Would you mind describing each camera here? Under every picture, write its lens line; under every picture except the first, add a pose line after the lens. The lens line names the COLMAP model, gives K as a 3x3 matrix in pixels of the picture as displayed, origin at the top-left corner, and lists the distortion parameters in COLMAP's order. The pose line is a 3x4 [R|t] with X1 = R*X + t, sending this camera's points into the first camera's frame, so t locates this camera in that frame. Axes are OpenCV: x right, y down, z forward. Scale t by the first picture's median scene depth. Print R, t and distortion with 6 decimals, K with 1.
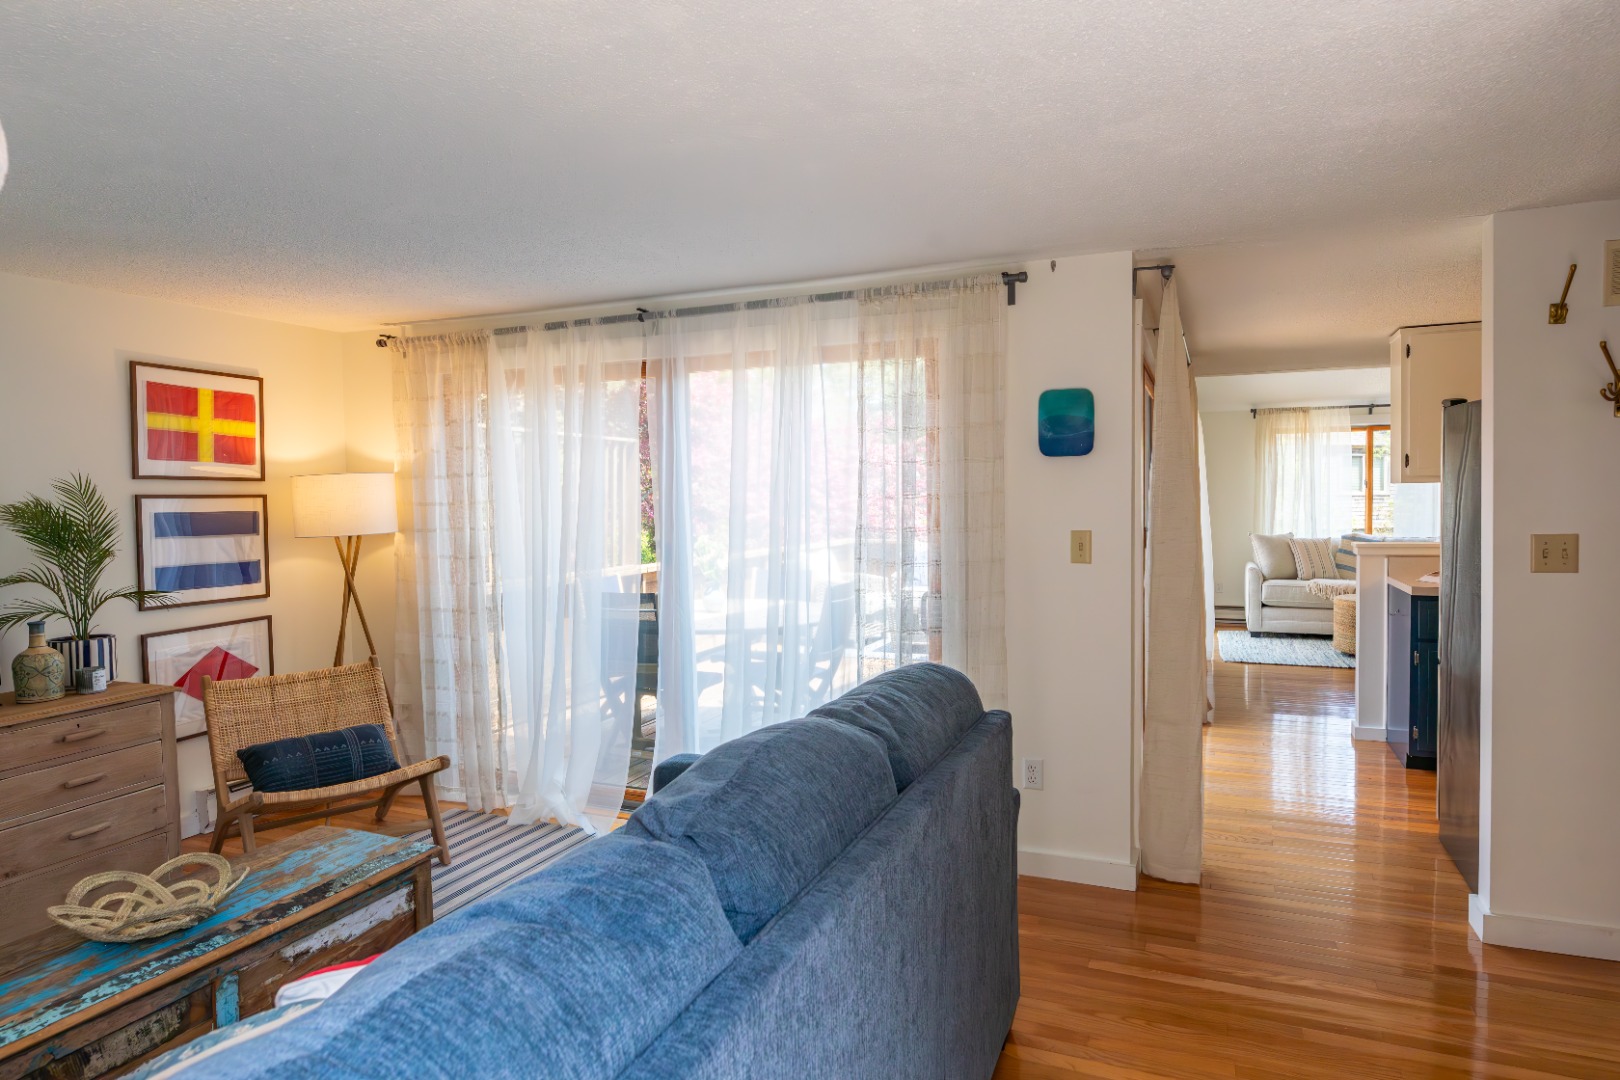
lens RADIAL K [[956.2, 0, 798.7], [0, 956.2, 556.1], [0, 0, 1]] dist [0.000393, 0.001251]
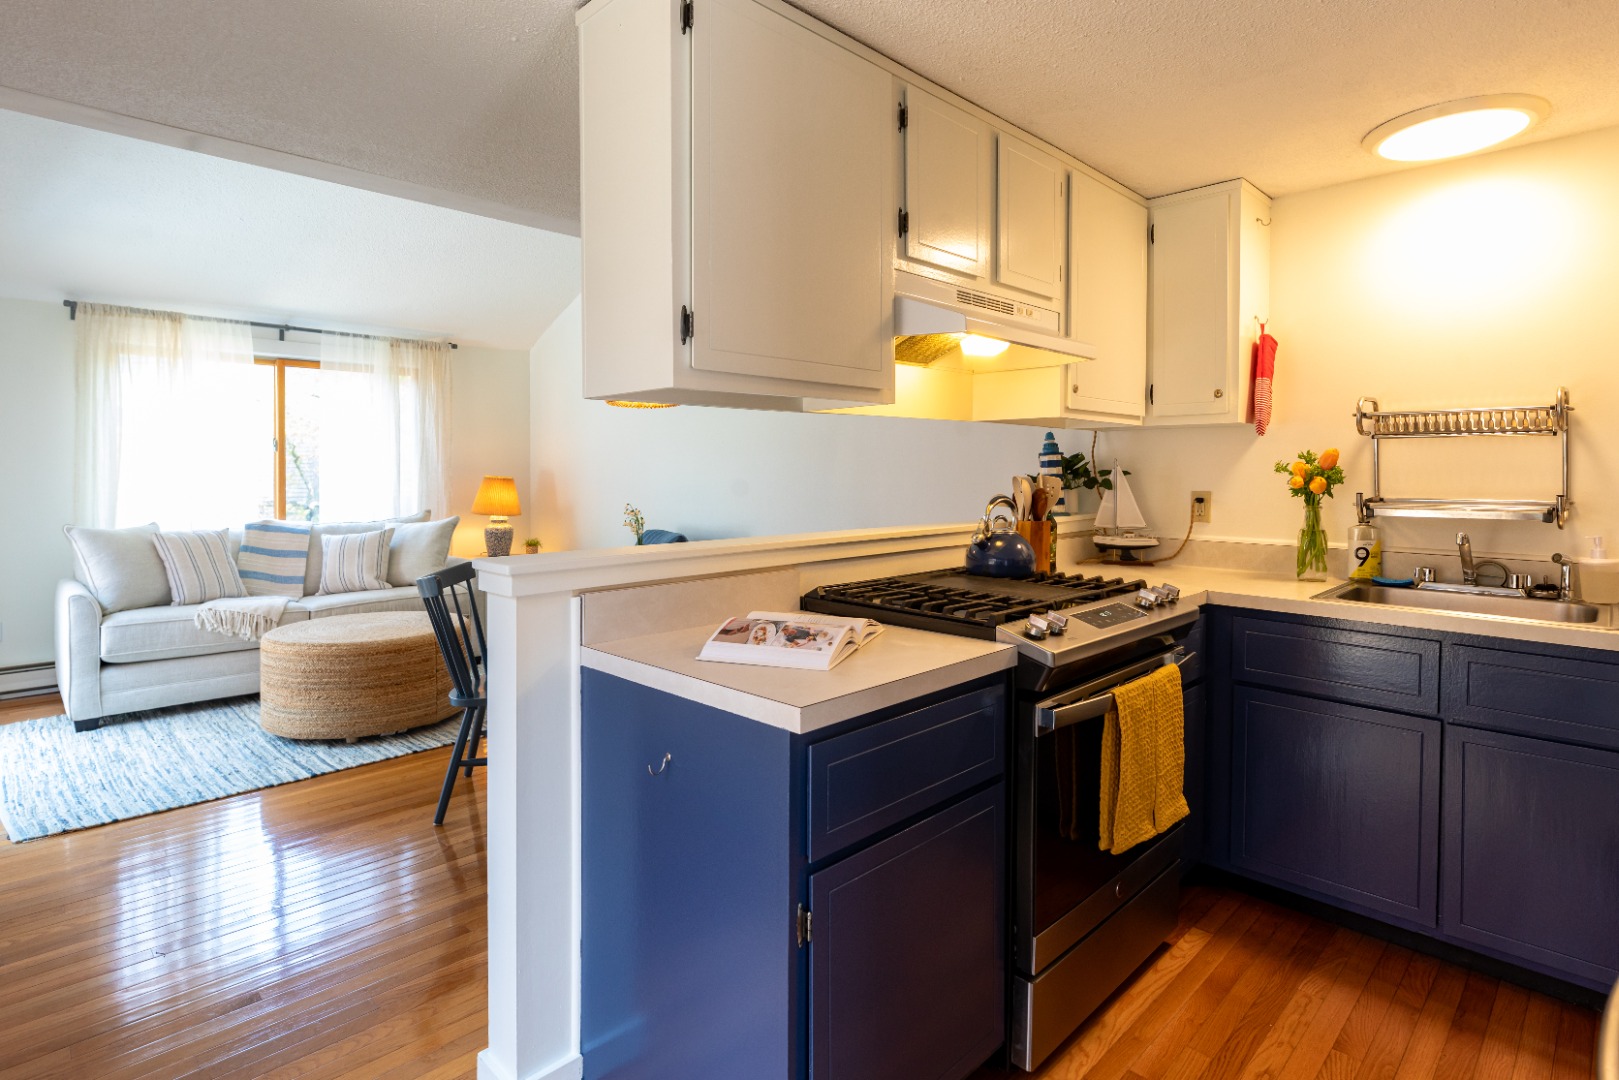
lens RADIAL K [[852.6, 0, 858.8], [0, 852.6, 483.9], [0, 0, 1]] dist [-0.010554, -0.001273]
pose [[0.349342, 0.009205, 0.936950, 0.211438], [0.045185, 0.998623, -0.026658, -0.017651], [-0.935905, 0.051649, 0.348445, 0.482259]]
